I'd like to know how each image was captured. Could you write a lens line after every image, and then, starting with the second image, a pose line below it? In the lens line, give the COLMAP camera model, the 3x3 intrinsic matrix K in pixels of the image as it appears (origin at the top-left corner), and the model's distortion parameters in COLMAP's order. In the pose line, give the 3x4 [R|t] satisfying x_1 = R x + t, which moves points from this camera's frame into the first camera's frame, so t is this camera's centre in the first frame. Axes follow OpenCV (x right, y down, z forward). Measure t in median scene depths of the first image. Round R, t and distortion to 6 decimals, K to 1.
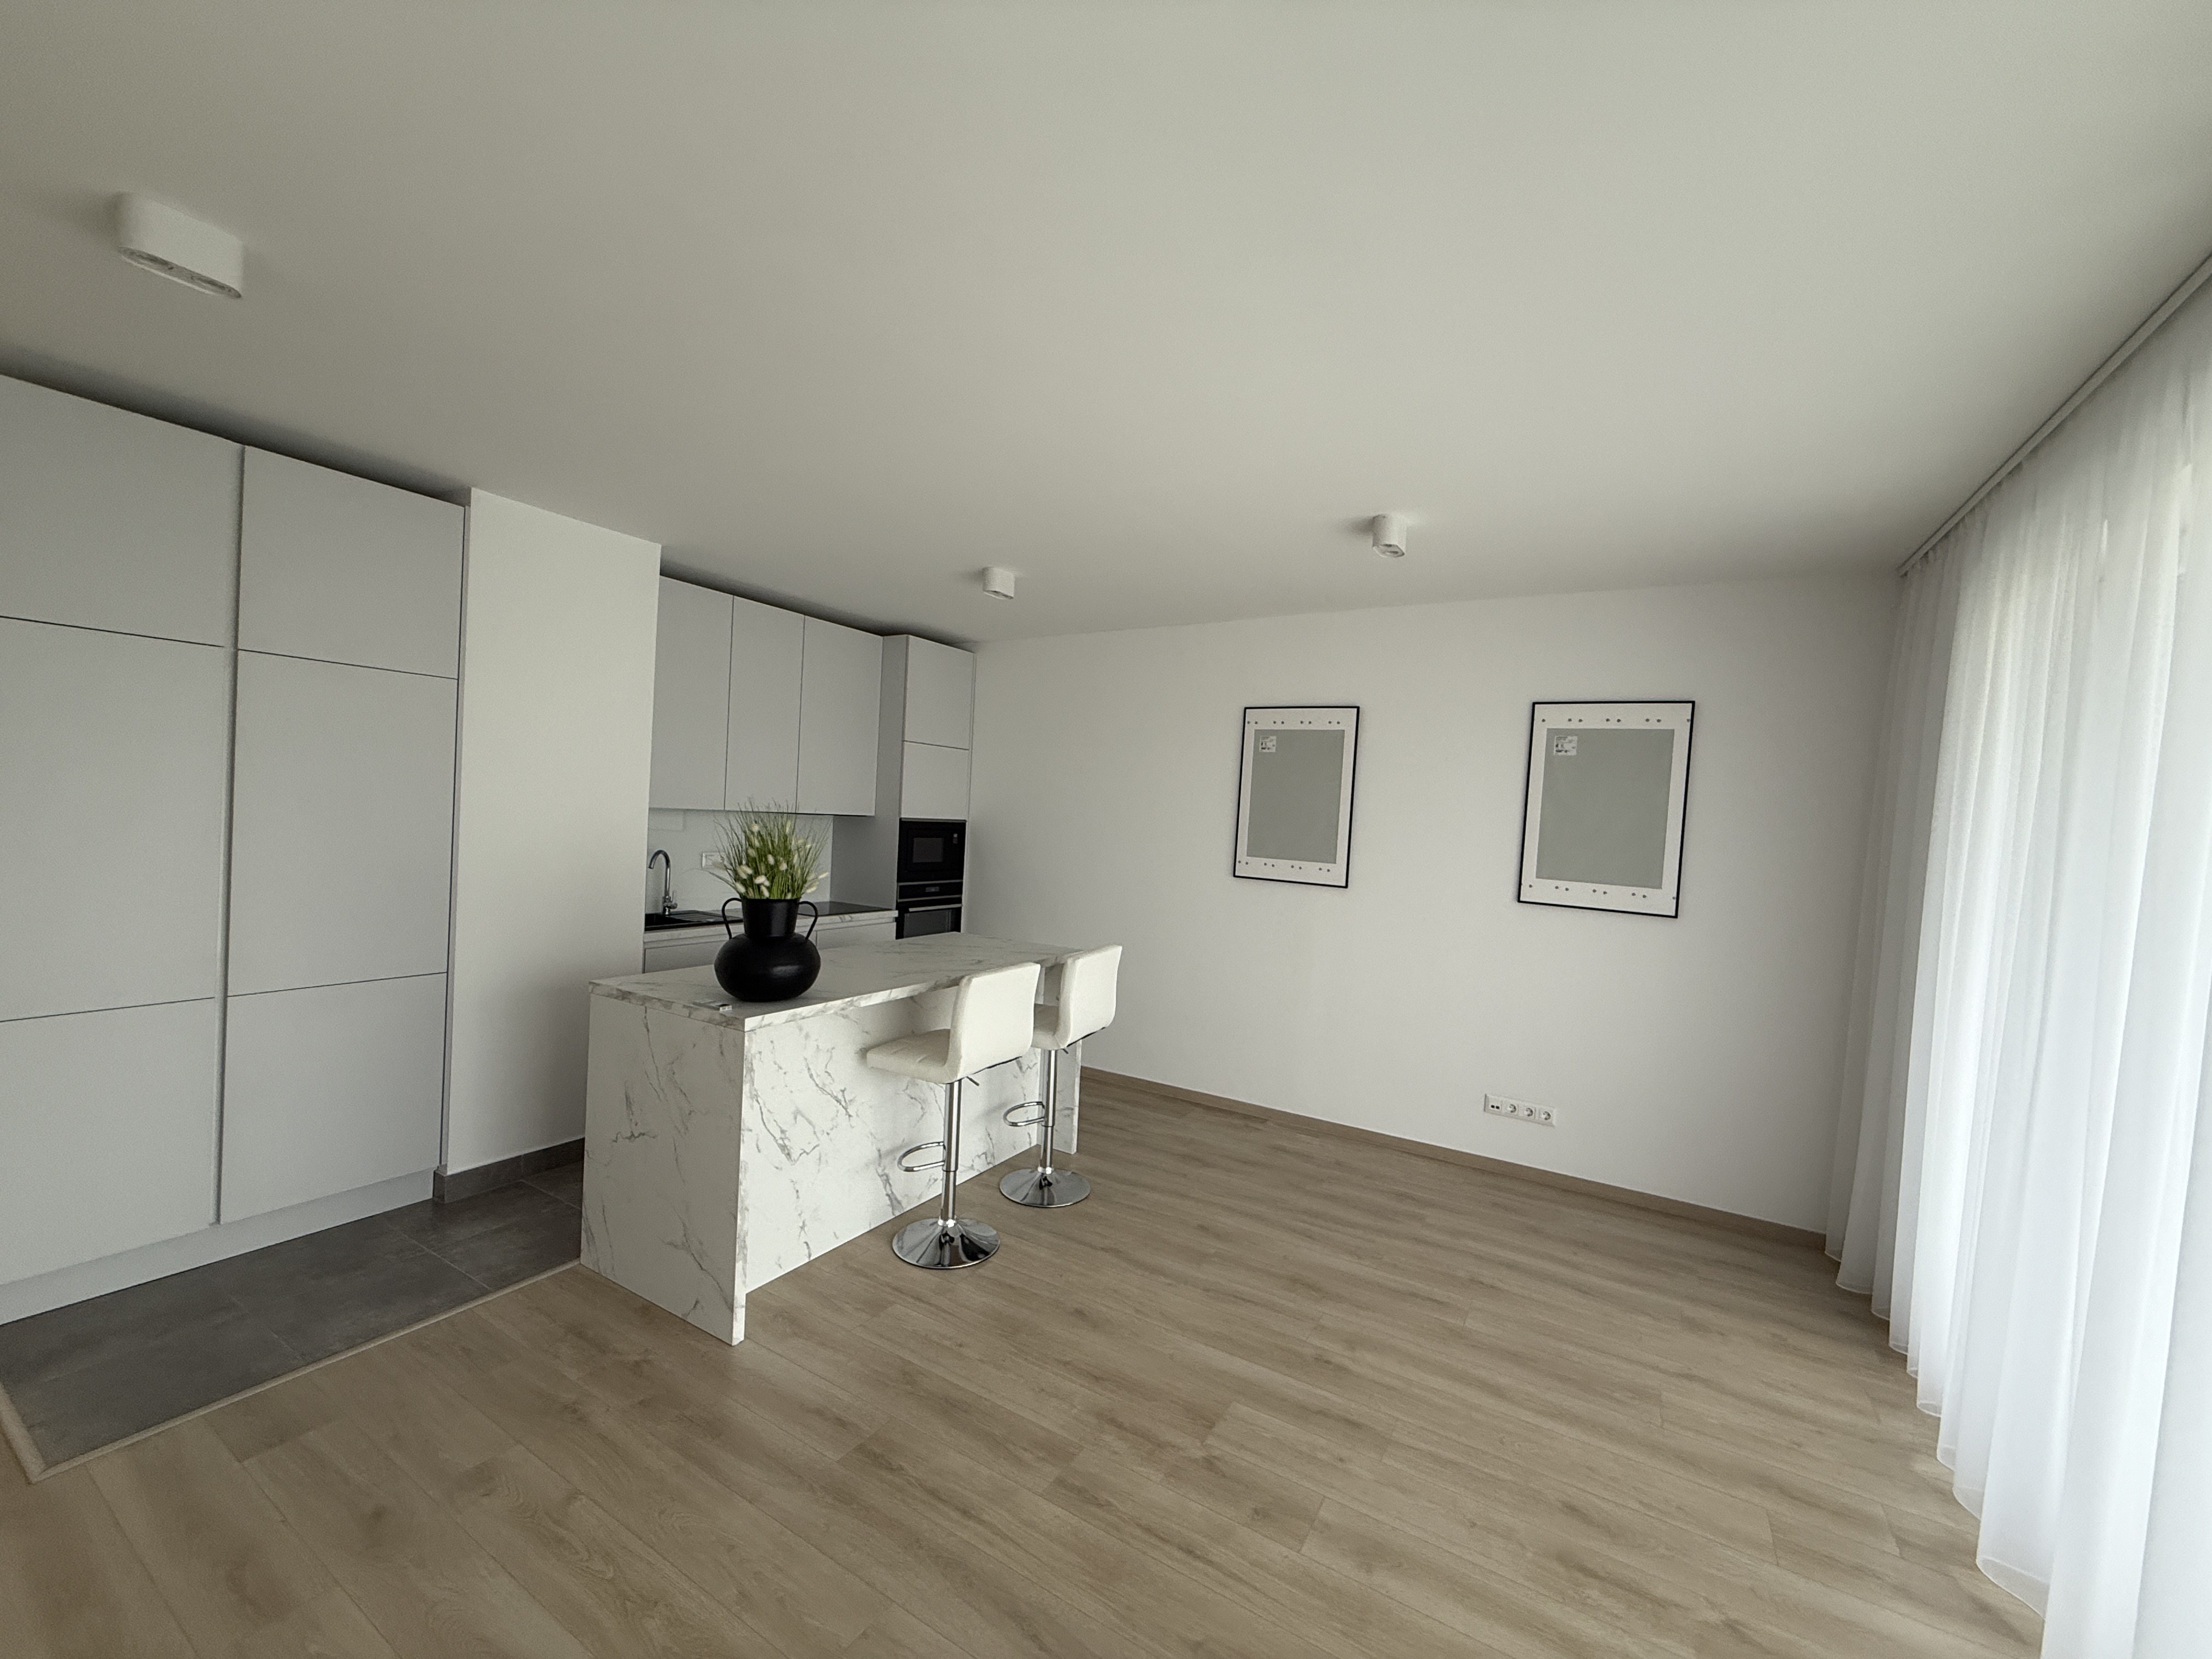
lens RADIAL K [[880.4, 0, 1099.8], [0, 880.4, 832.3], [0, 0, 1]] dist [-0.001802, 0.000297]
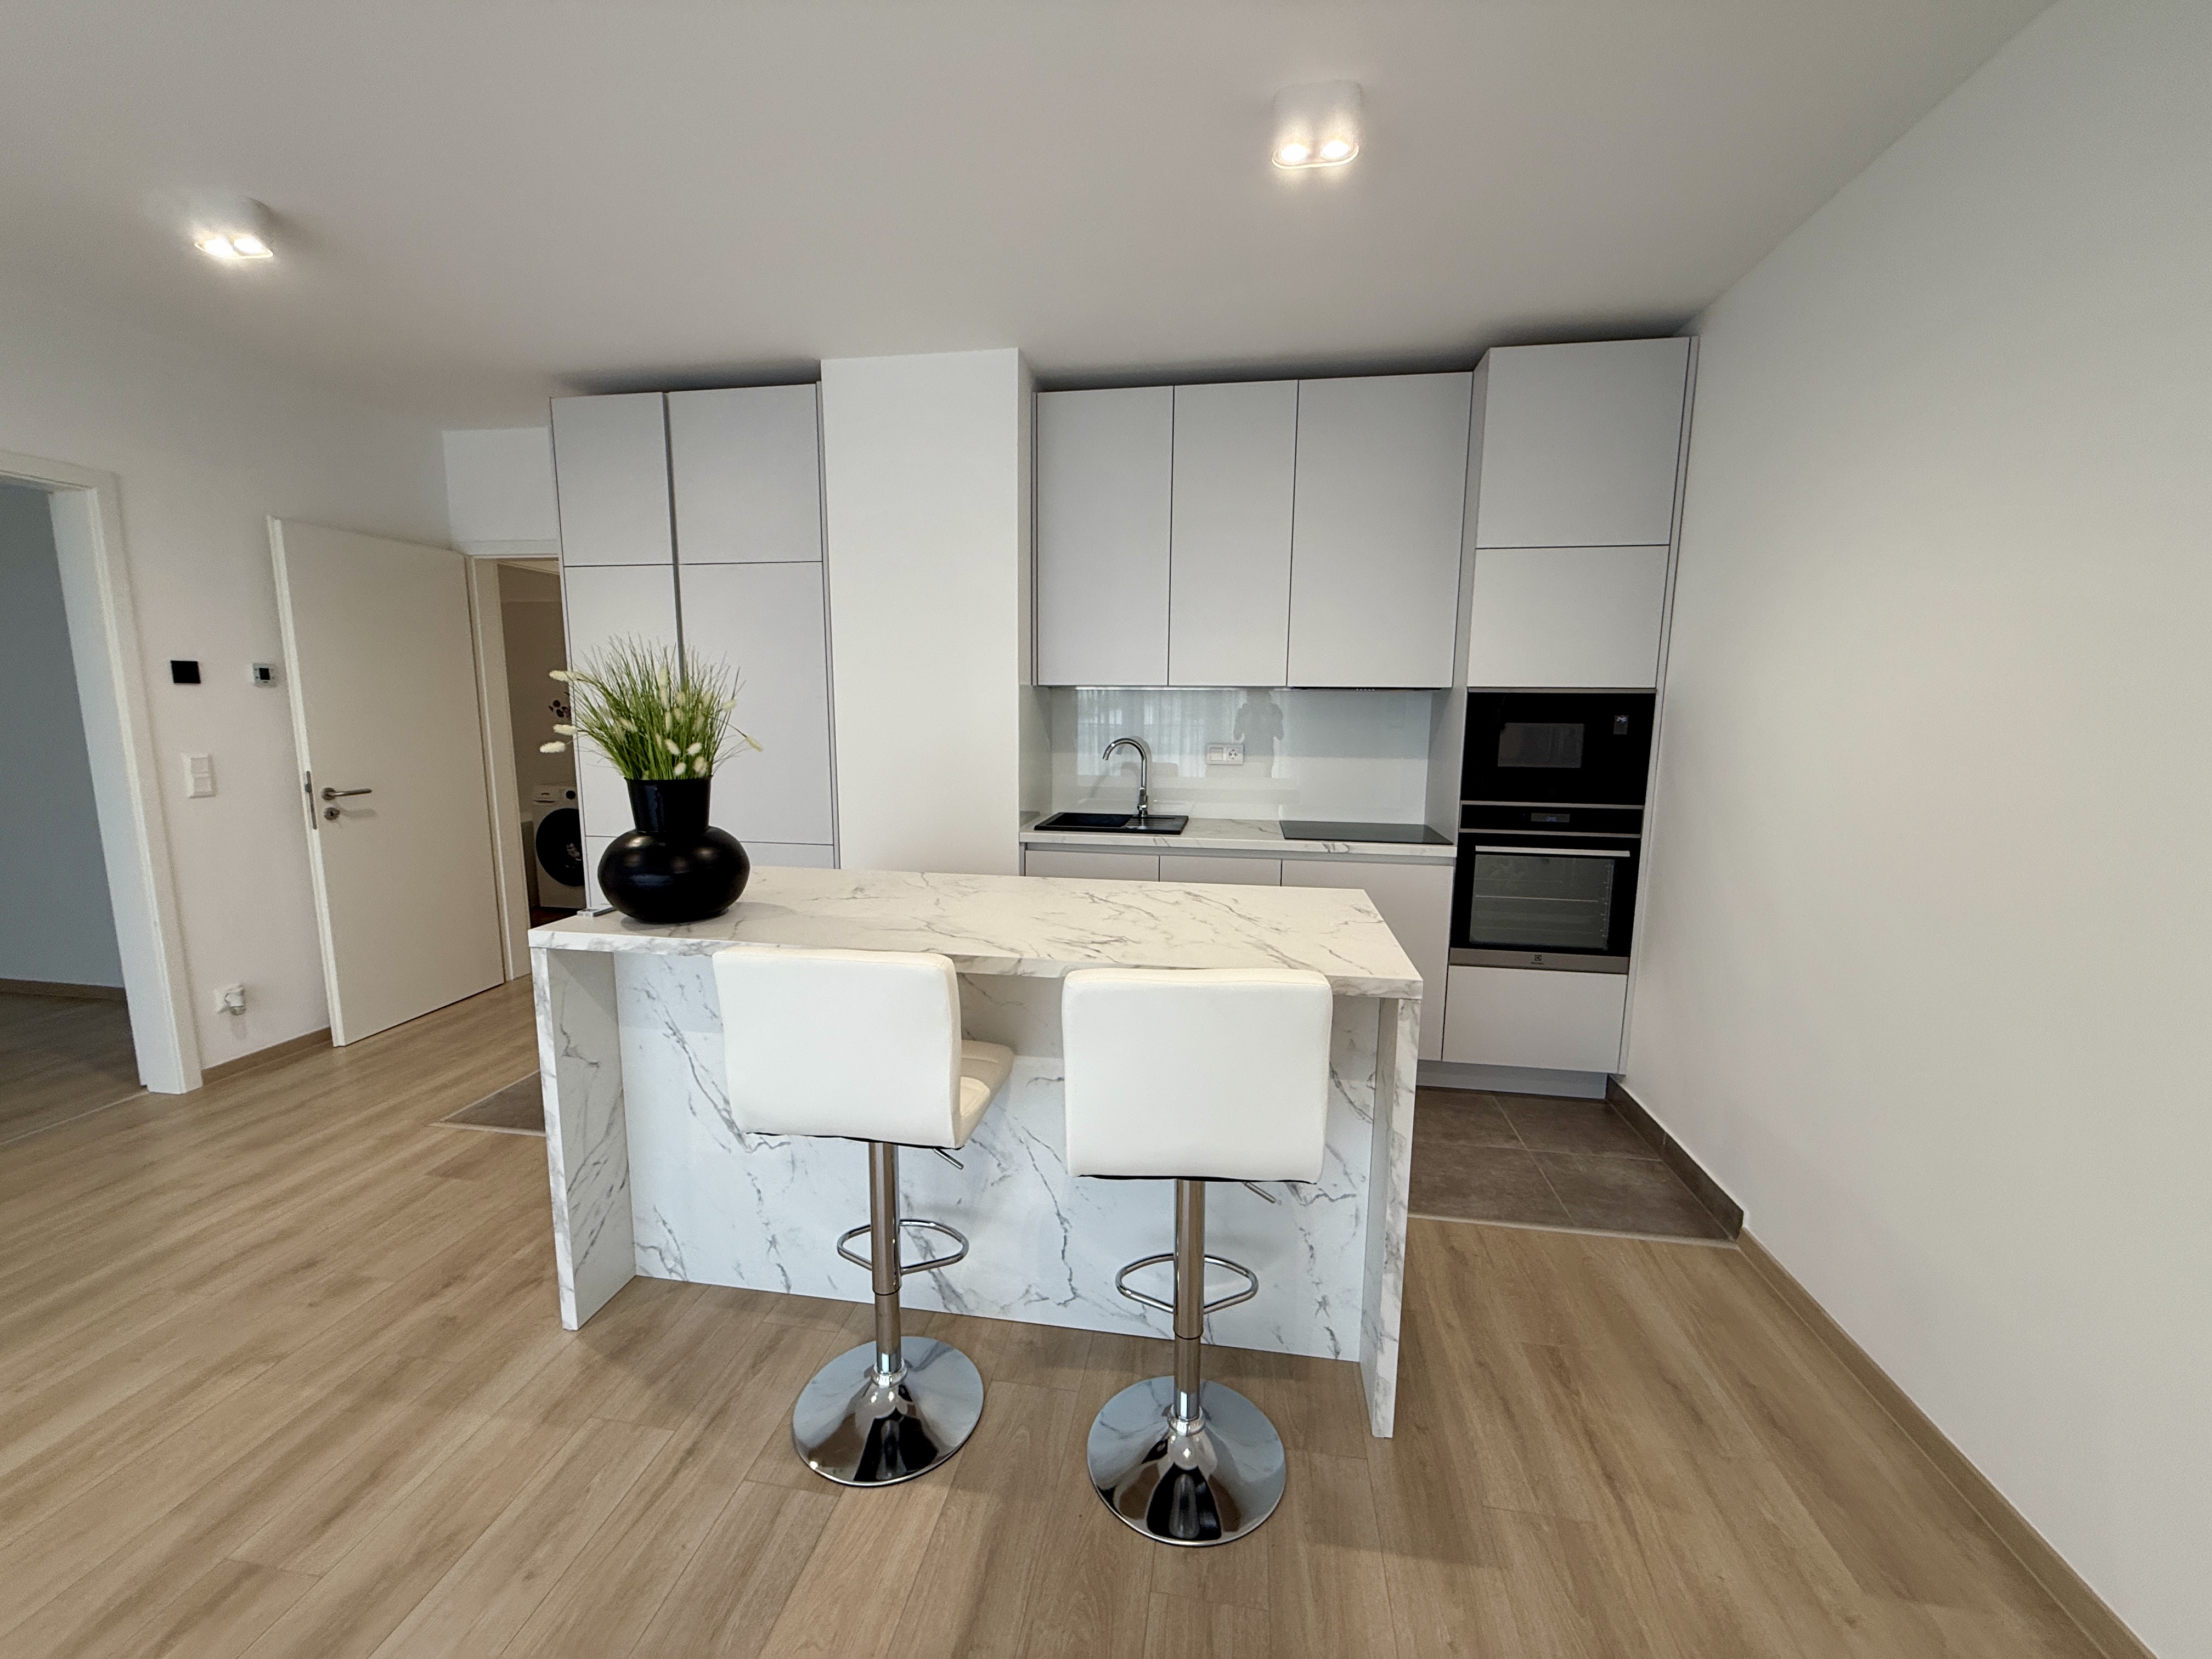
lens RADIAL K [[868.0, 0, 1106.0], [0, 868.0, 829.5], [0, 0, 1]] dist [-0.000658, -0.000417]
pose [[0.369688, 0.086663, -0.925106, 0.376579], [-0.005703, 0.995834, 0.091009, 0.043536], [0.929138, -0.028369, 0.368642, 0.961610]]
